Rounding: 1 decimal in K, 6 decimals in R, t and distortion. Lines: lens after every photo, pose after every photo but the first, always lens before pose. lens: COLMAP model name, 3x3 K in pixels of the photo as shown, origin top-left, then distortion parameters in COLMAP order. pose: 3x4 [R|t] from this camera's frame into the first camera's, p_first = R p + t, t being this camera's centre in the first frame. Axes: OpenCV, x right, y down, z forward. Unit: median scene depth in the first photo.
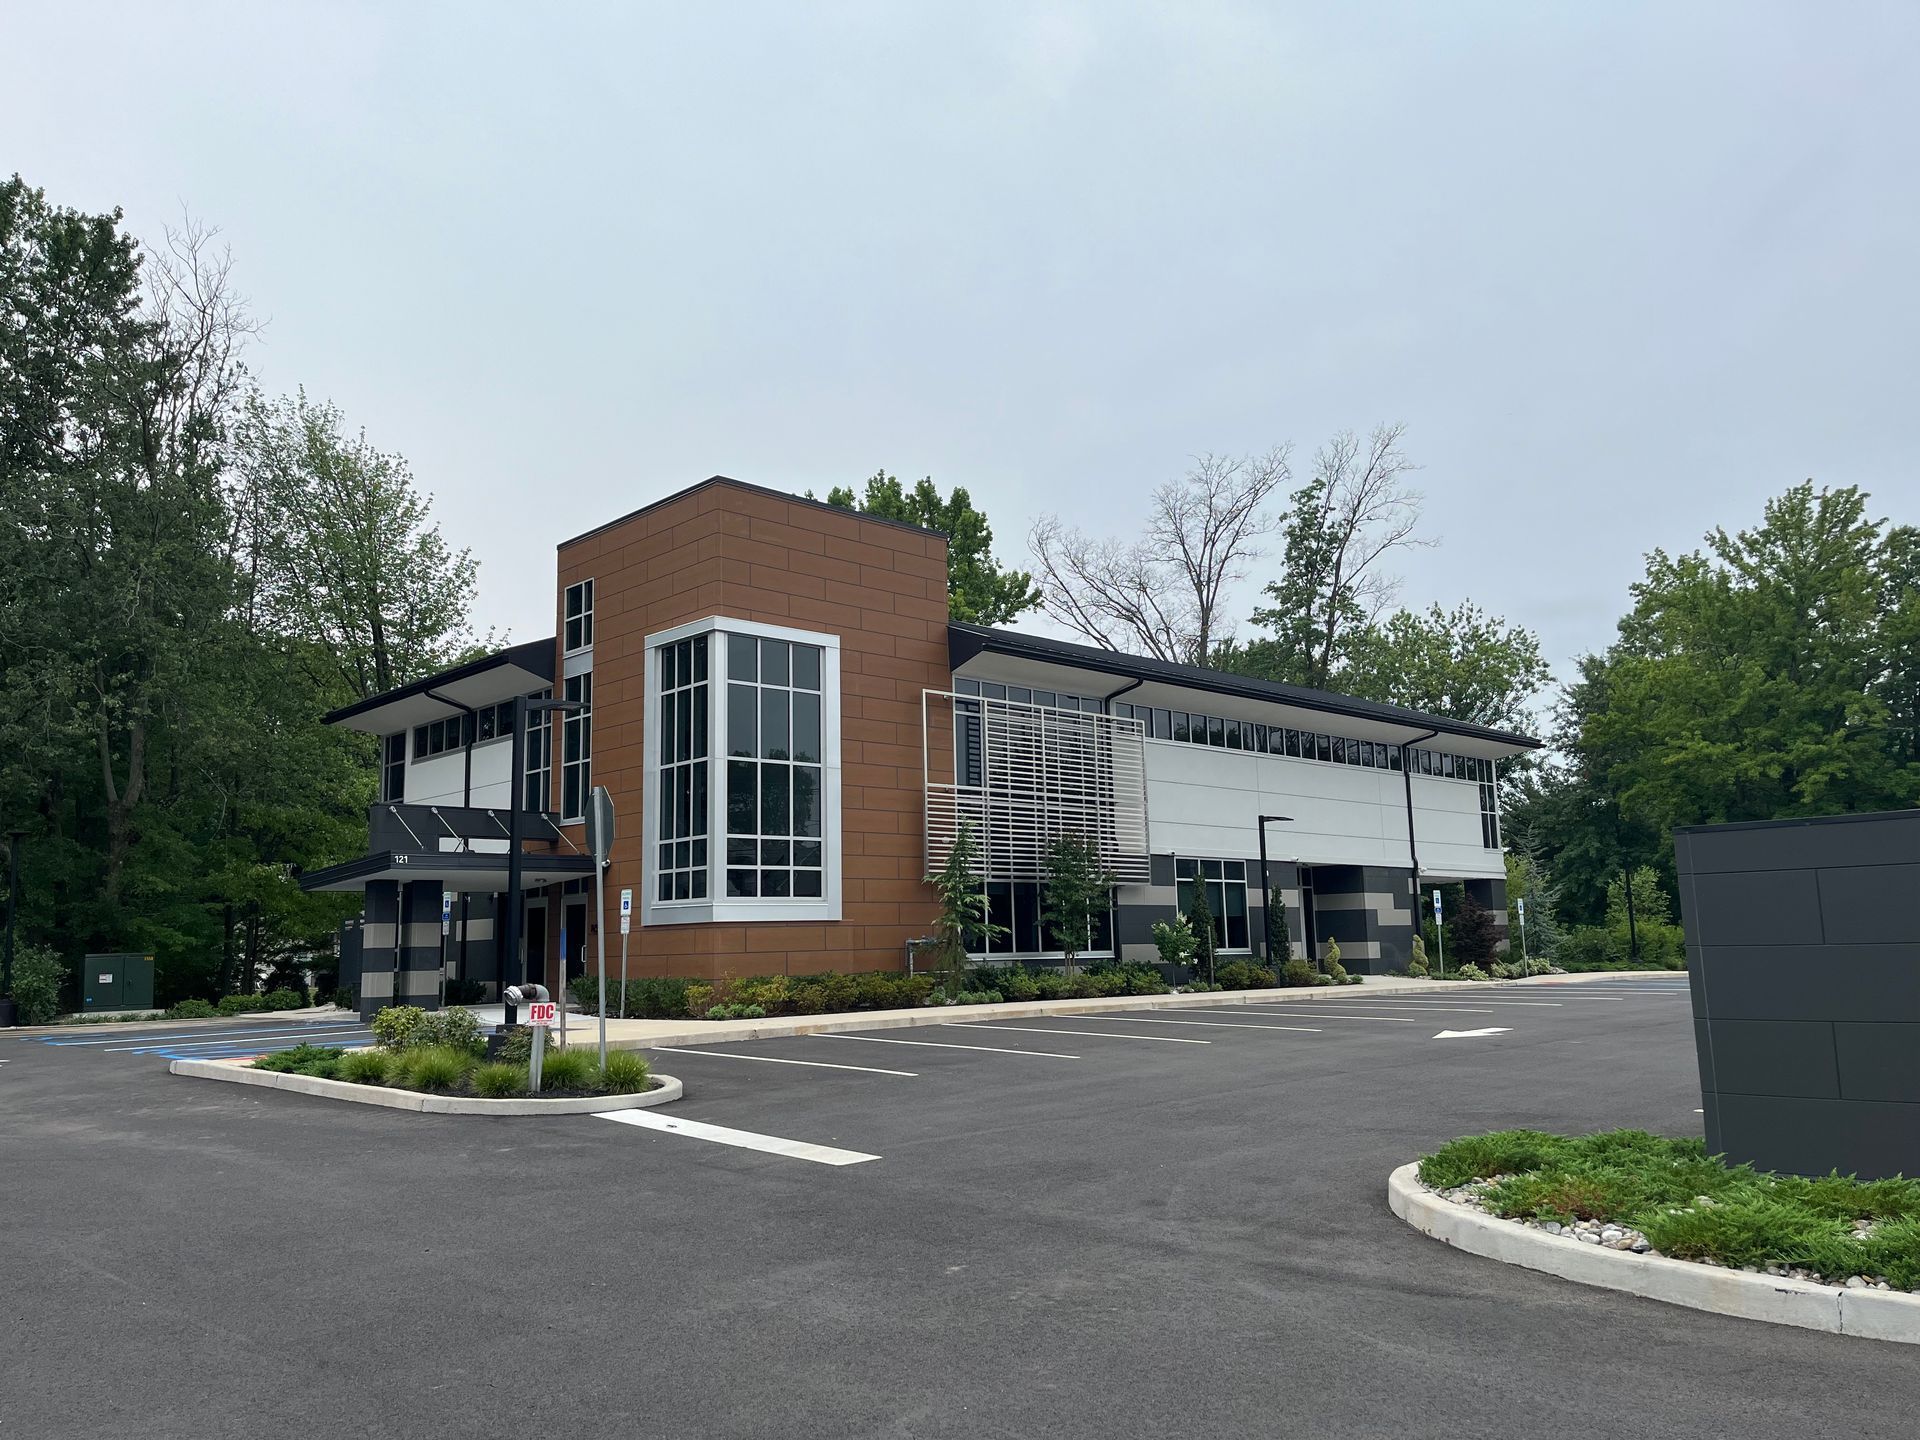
lens RADIAL K [[1350.4, 0, 960.0], [0, 1350.4, 720.0], [0, 0, 1]] dist [0.085164, 0.000071]
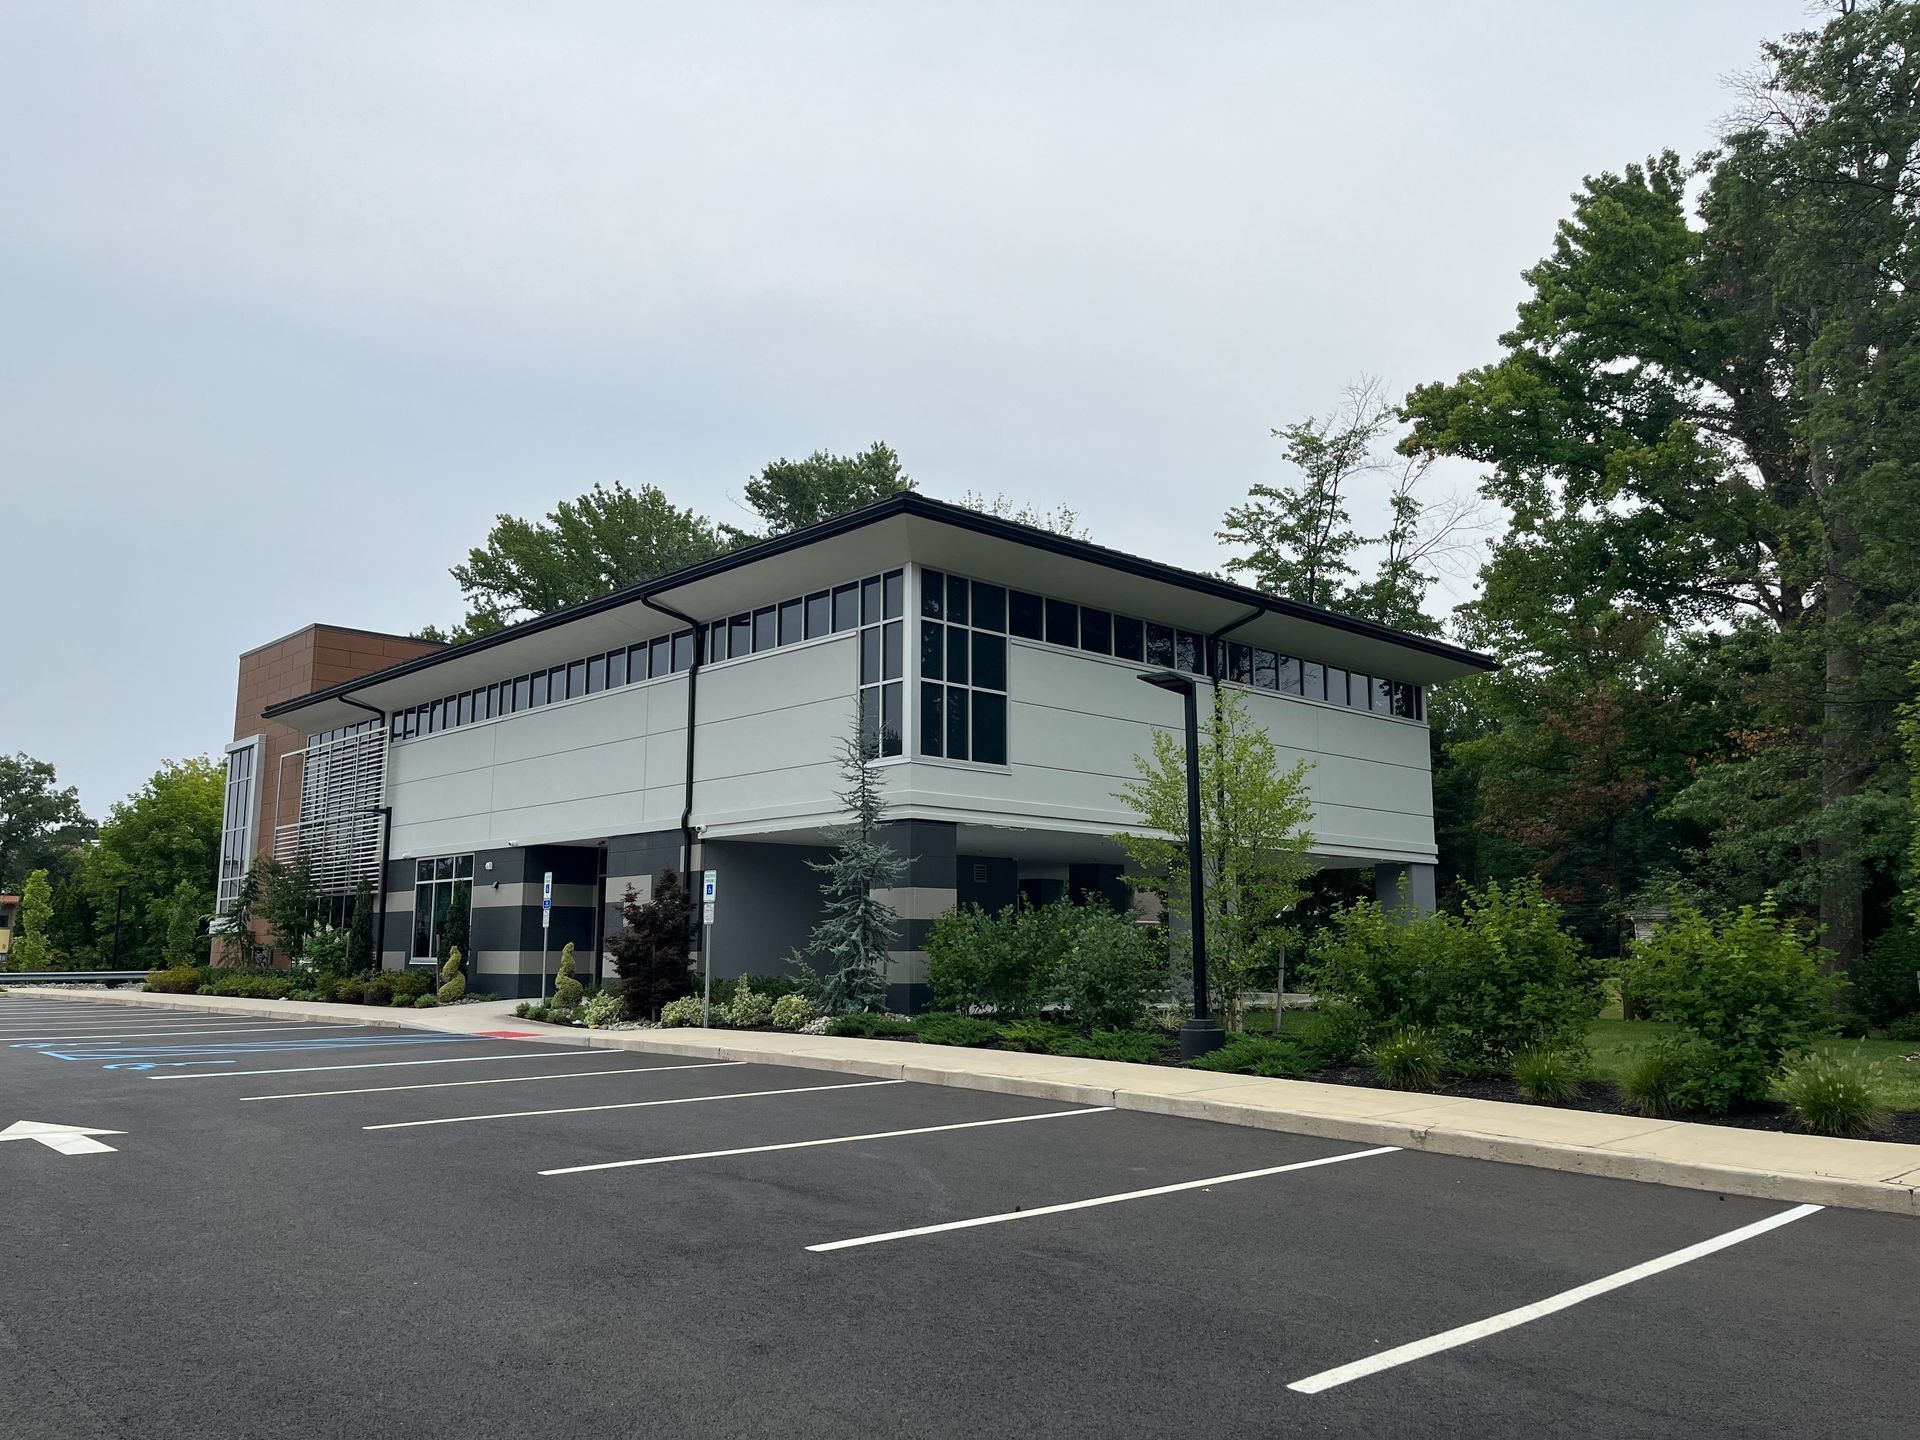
lens RADIAL K [[1465.3, 0, 960.0], [0, 1465.3, 720.0], [0, 0, 1]] dist [0.087650, -0.114310]
pose [[0.013880, -0.139328, -0.990149, 1.326496], [0.159754, 0.977833, -0.135355, 0.228582], [0.987059, -0.156302, 0.035831, 1.502156]]
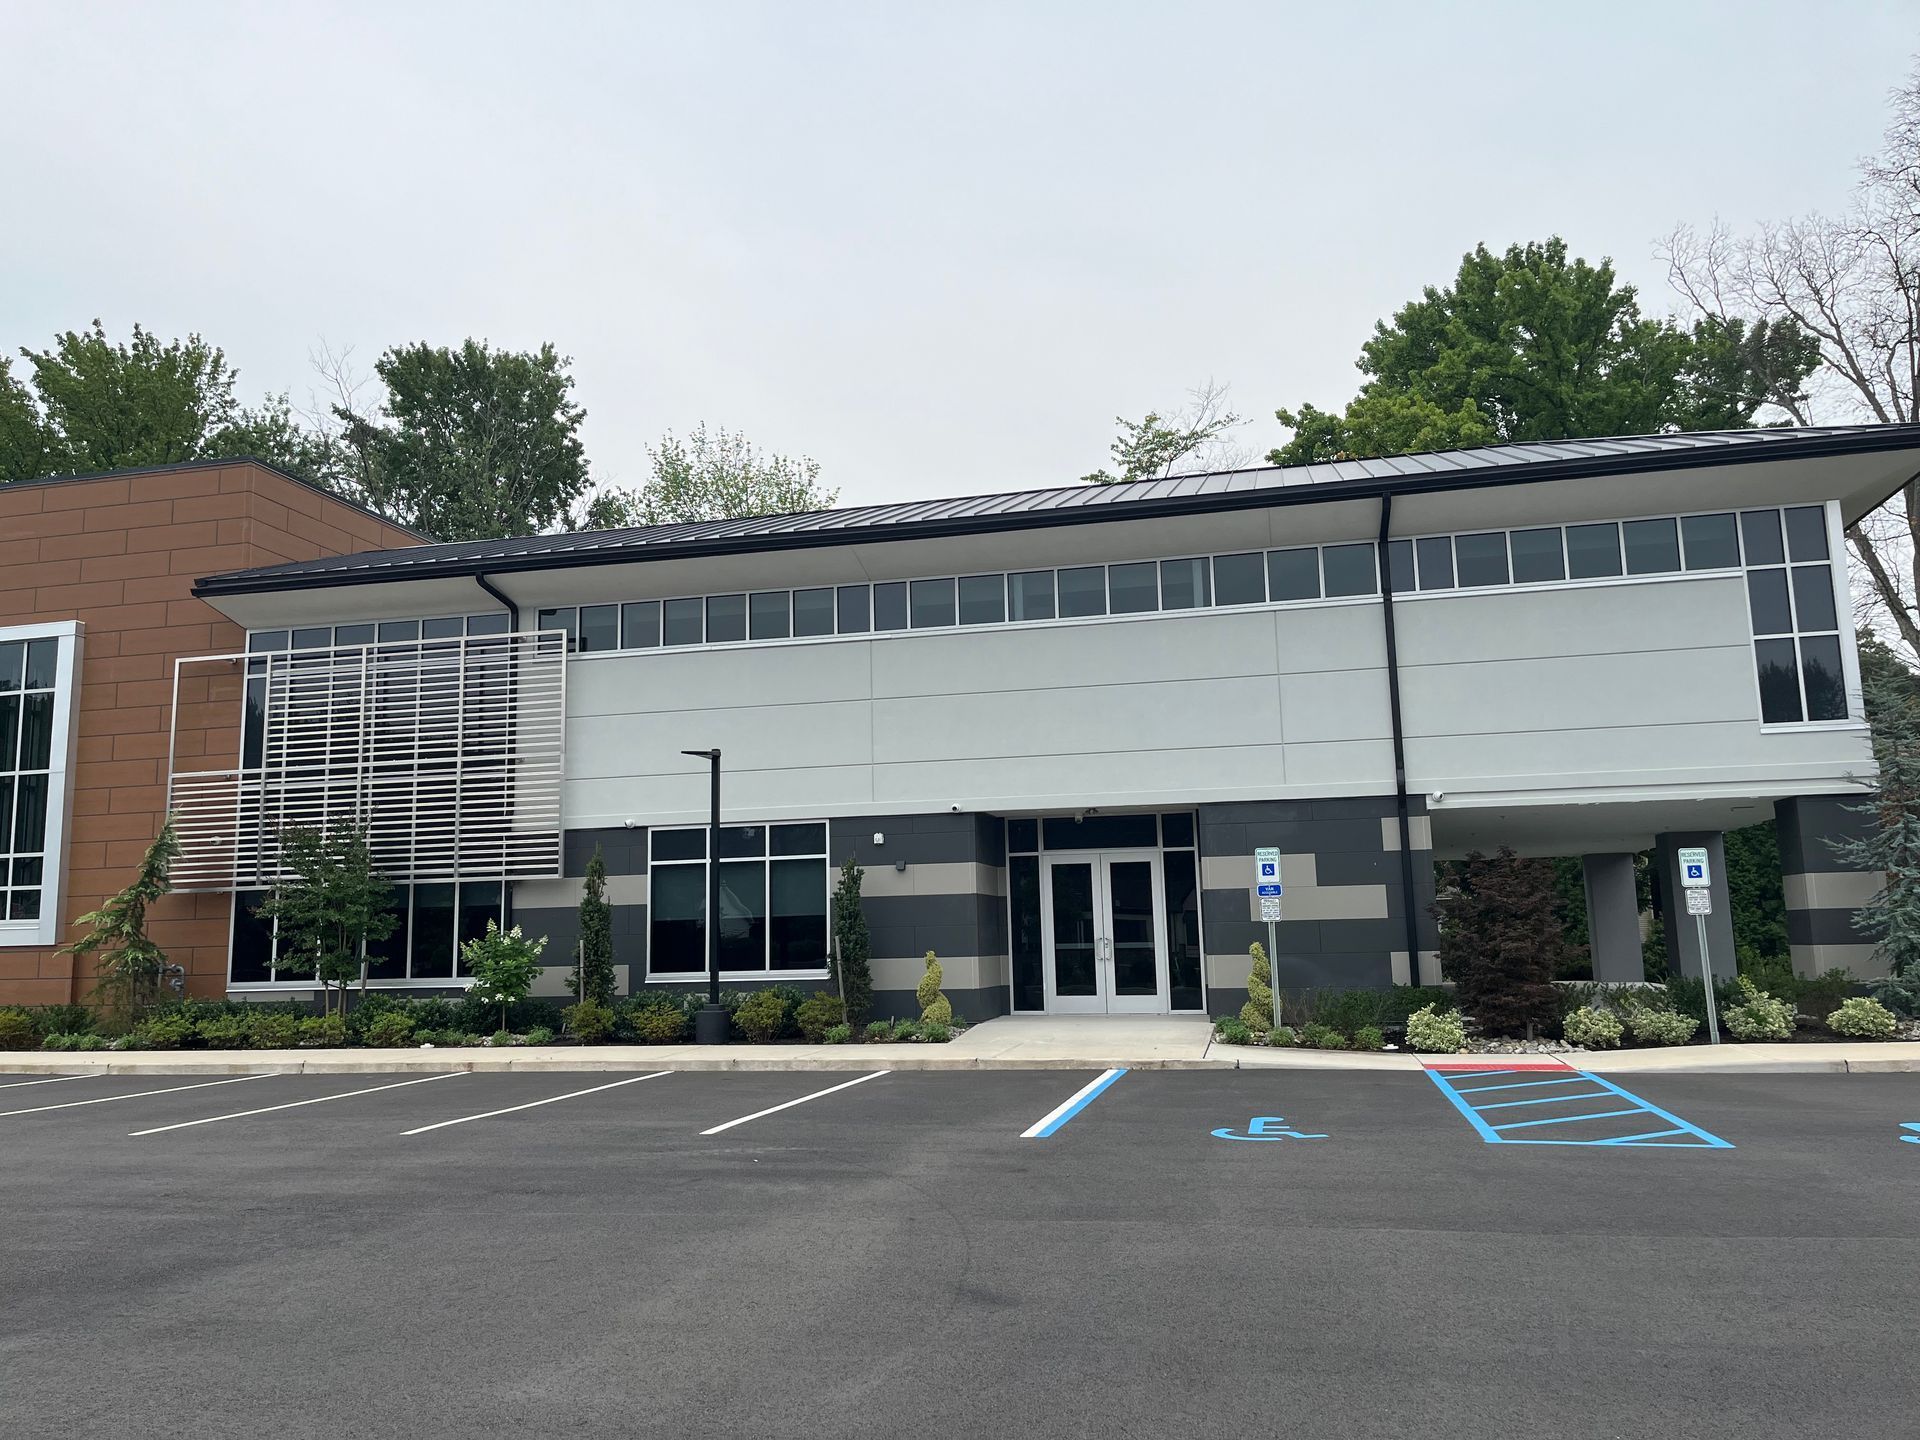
lens RADIAL K [[1465.3, 0, 960.0], [0, 1465.3, 720.0], [0, 0, 1]] dist [0.087650, -0.114310]
pose [[0.563536, -0.120247, -0.817293, 0.909879], [0.145429, 0.988338, -0.045137, 0.115153], [0.813190, -0.093422, 0.574452, 0.810343]]
